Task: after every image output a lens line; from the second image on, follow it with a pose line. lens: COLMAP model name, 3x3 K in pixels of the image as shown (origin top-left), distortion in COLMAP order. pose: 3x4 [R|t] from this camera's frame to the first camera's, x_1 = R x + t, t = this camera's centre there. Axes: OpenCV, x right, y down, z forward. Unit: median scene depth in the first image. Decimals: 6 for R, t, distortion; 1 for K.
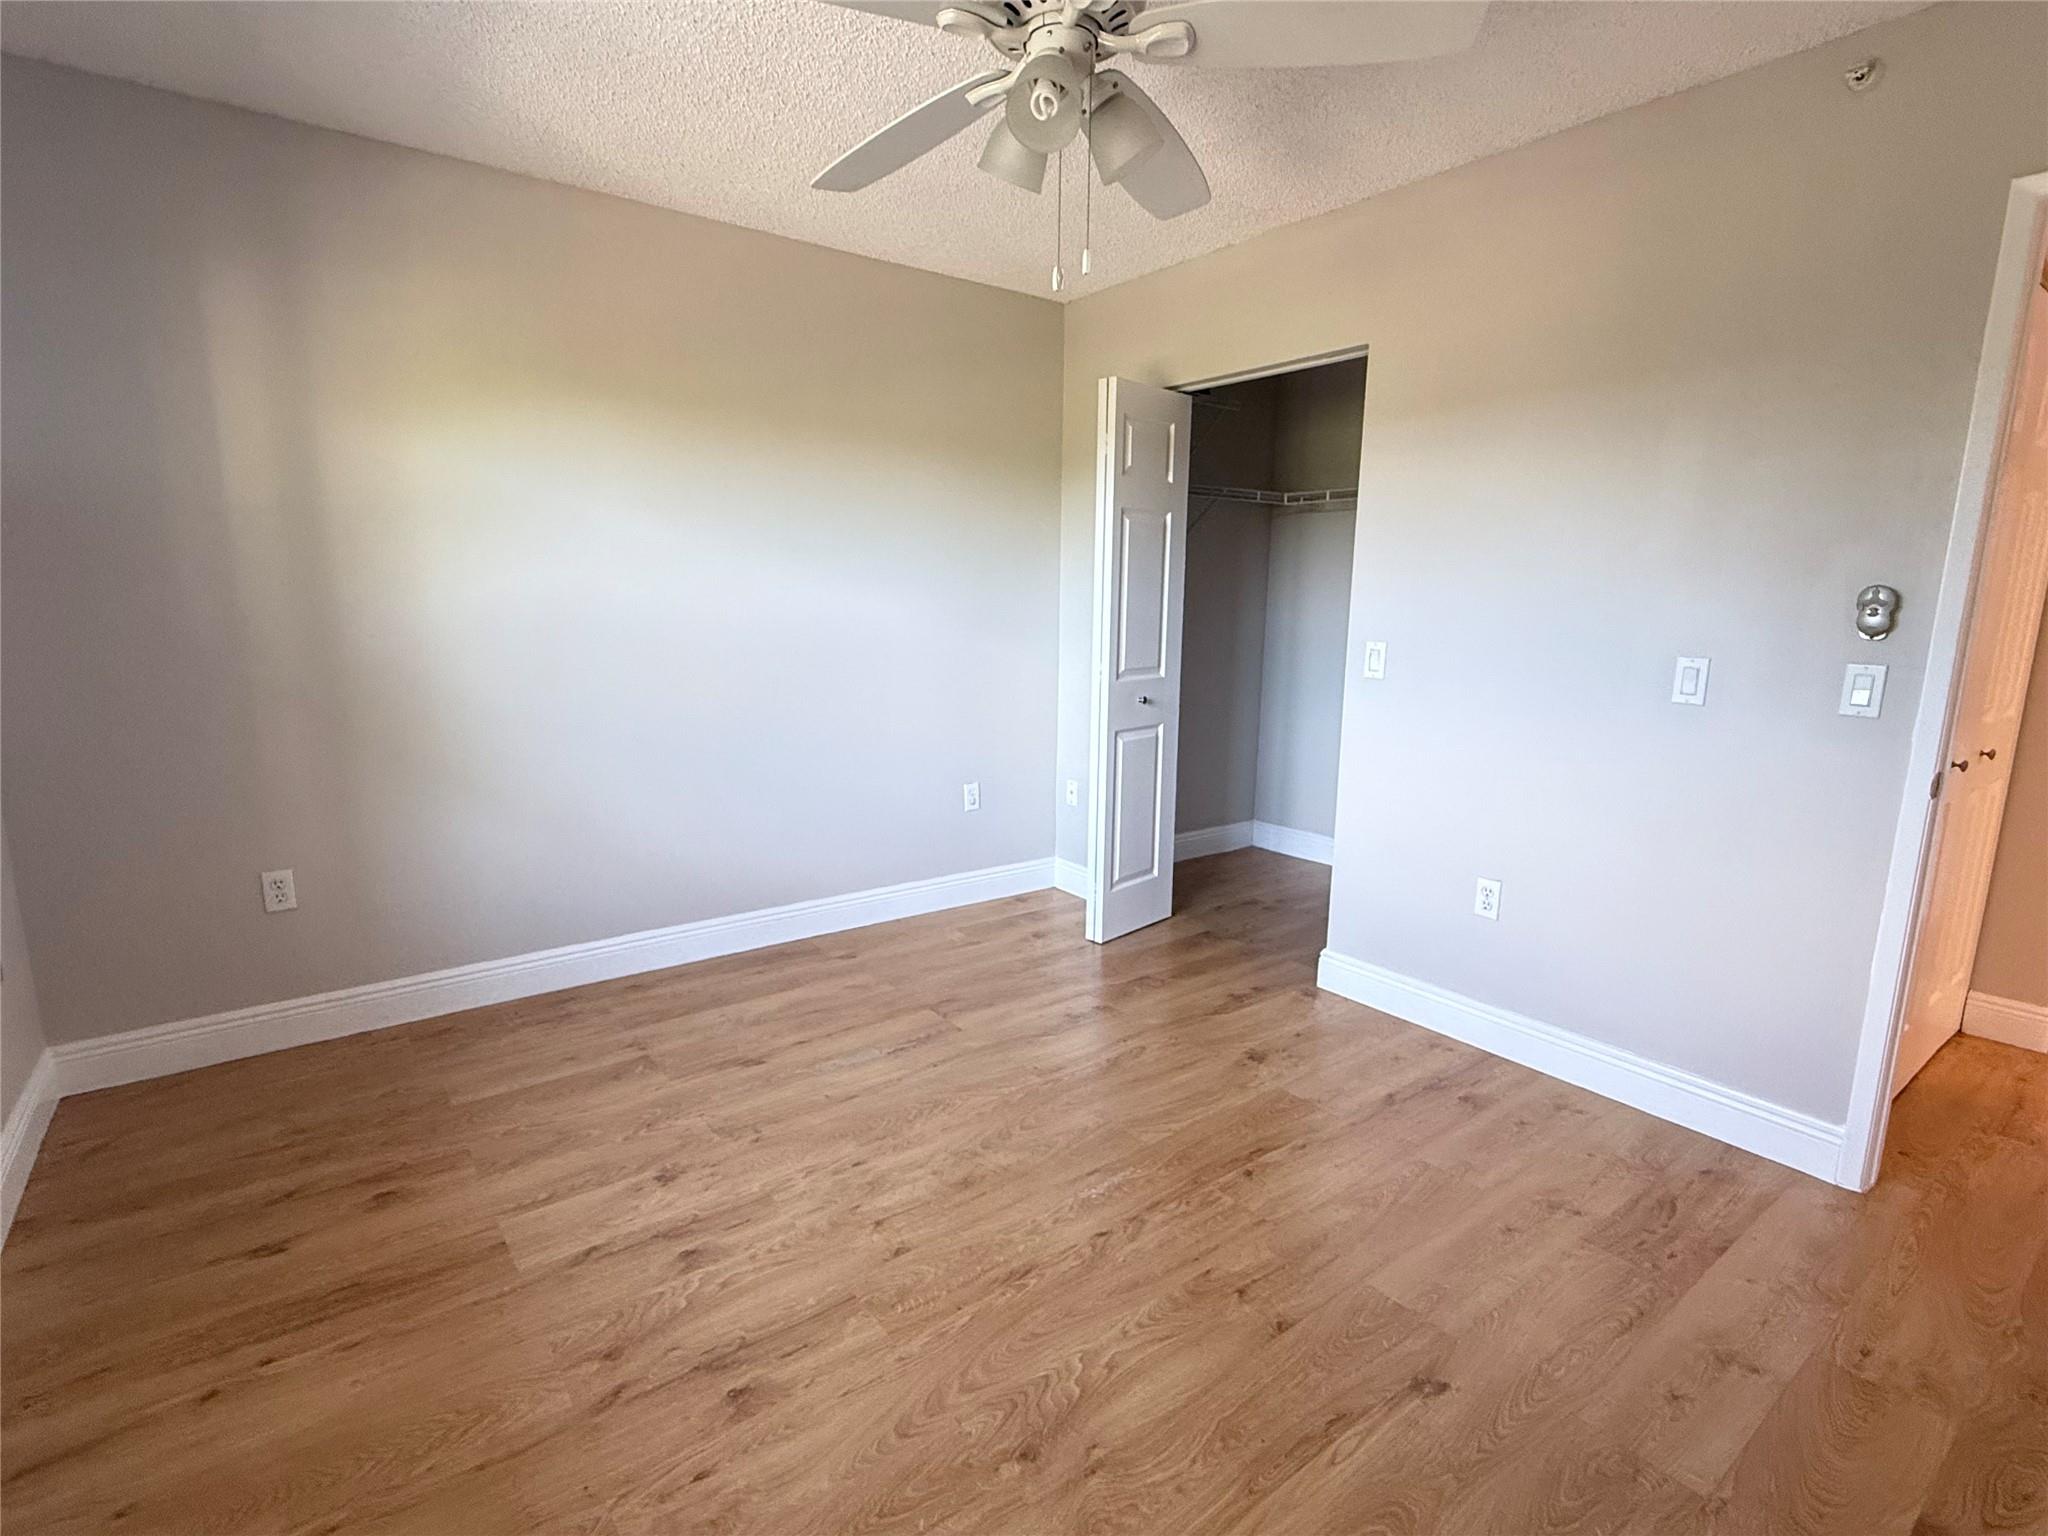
lens RADIAL K [[988.1, 0, 1019.5], [0, 988.1, 766.2], [0, 0, 1]] dist [0.001239, -0.000852]
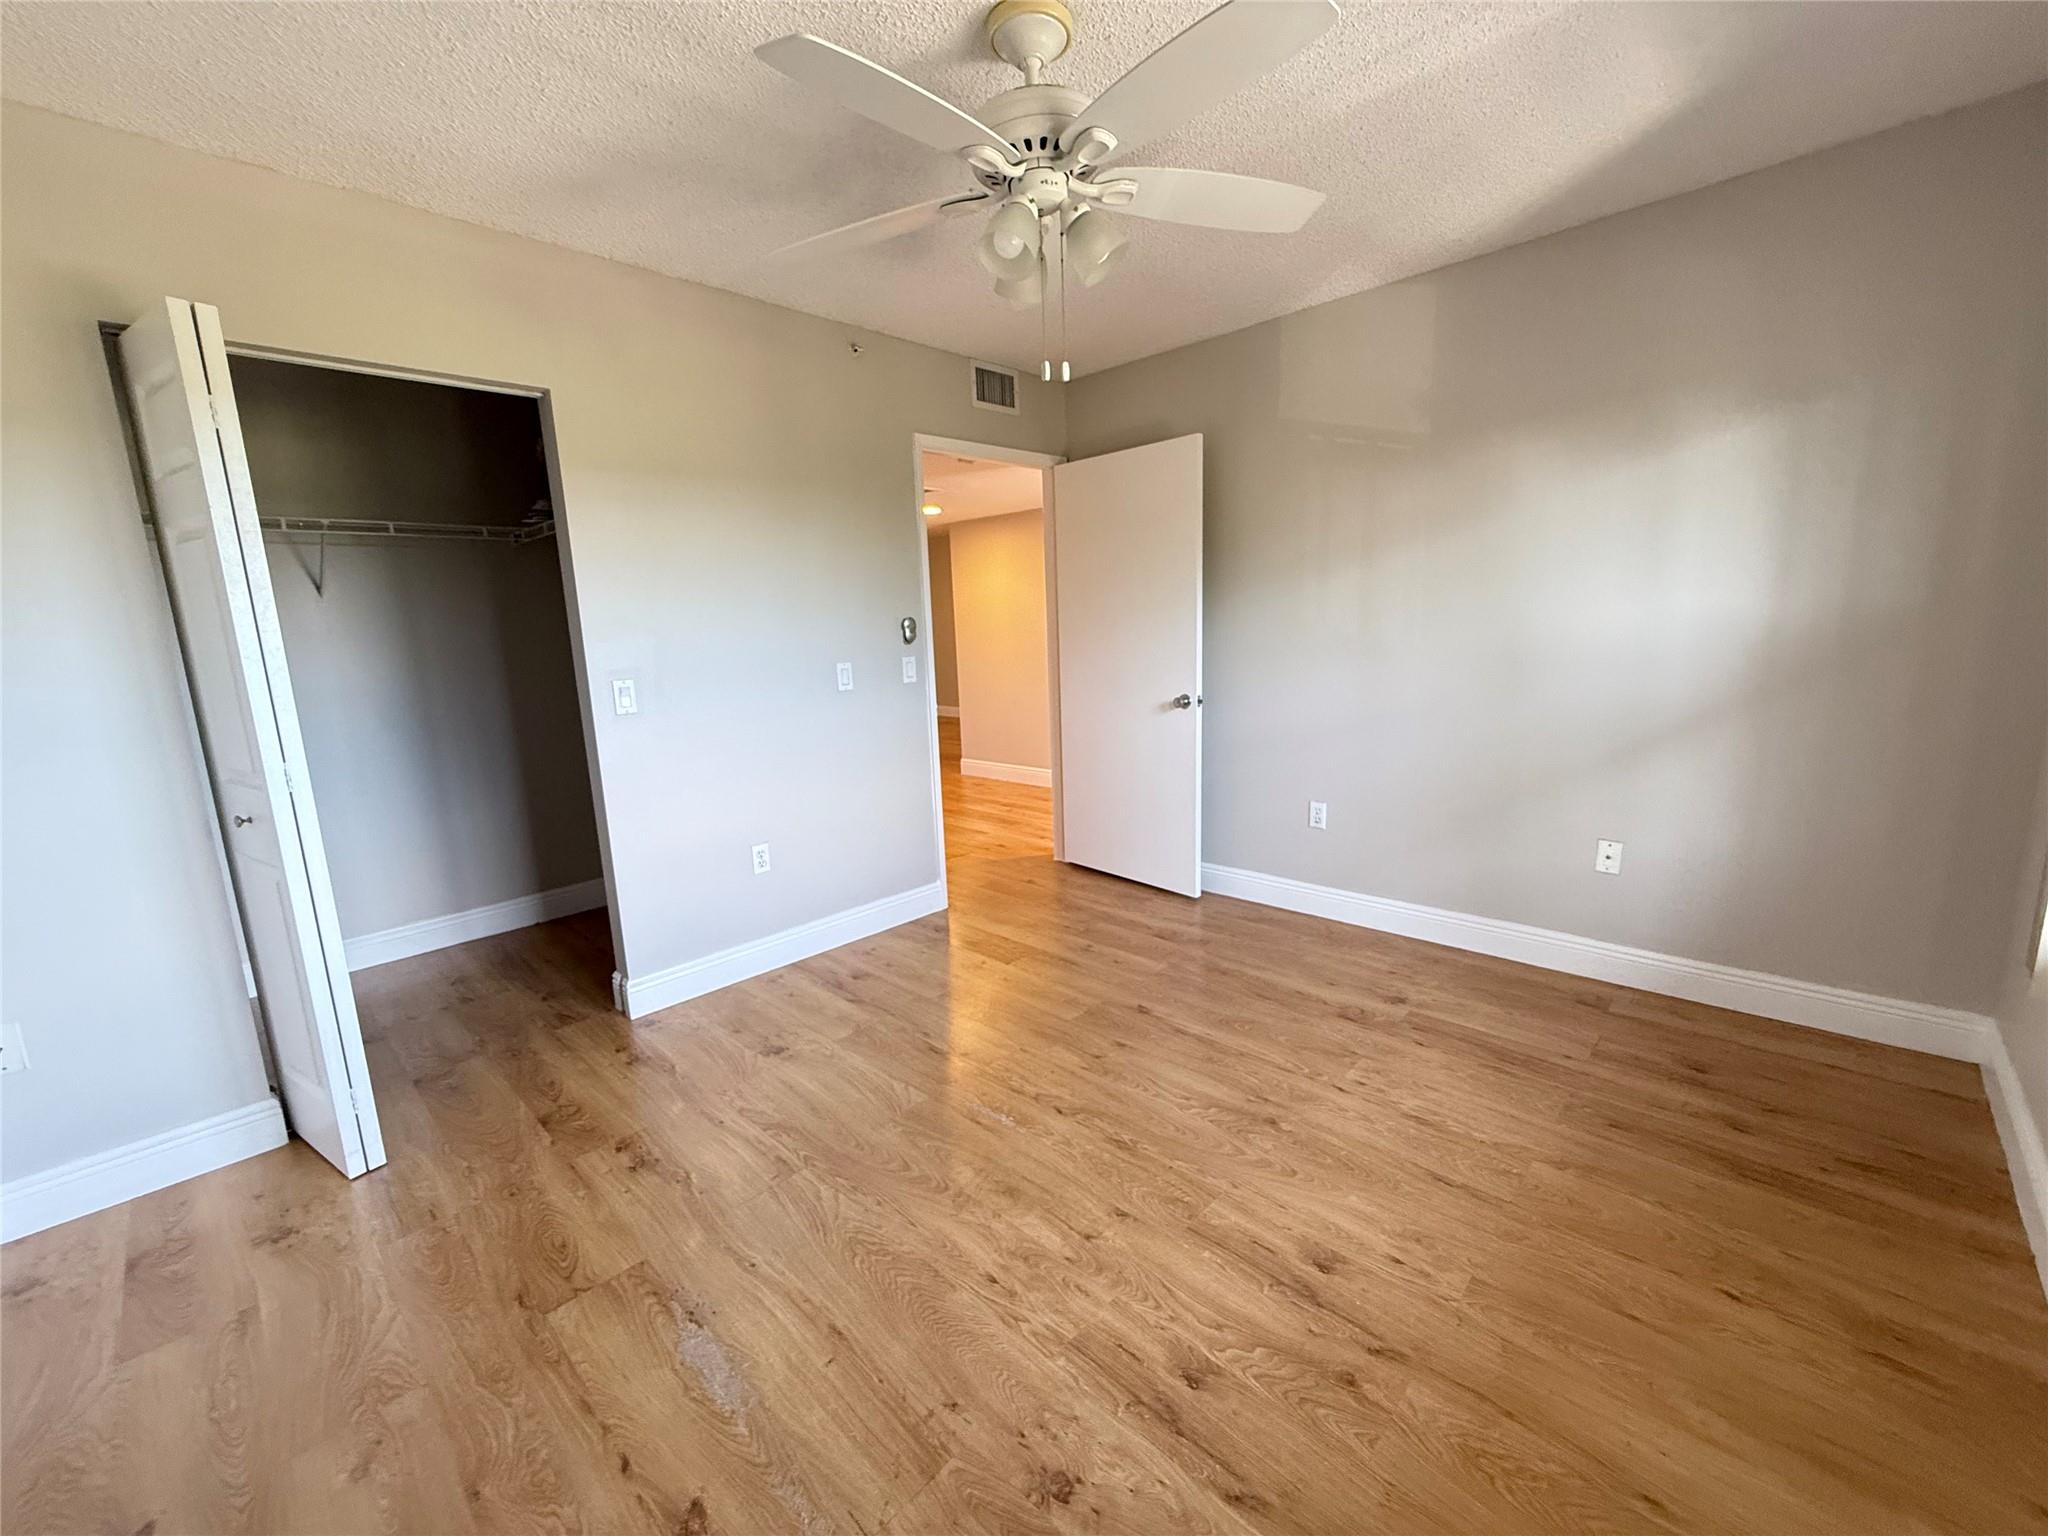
lens RADIAL K [[813.3, 0, 1020.4], [0, 813.3, 772.8], [0, 0, 1]] dist [-0.002392, 0.000412]
pose [[-0.137367, -0.192023, 0.971729, -0.844761], [0.207867, 0.953595, 0.217824, -0.195734], [-0.968464, 0.231912, -0.091077, 1.008397]]
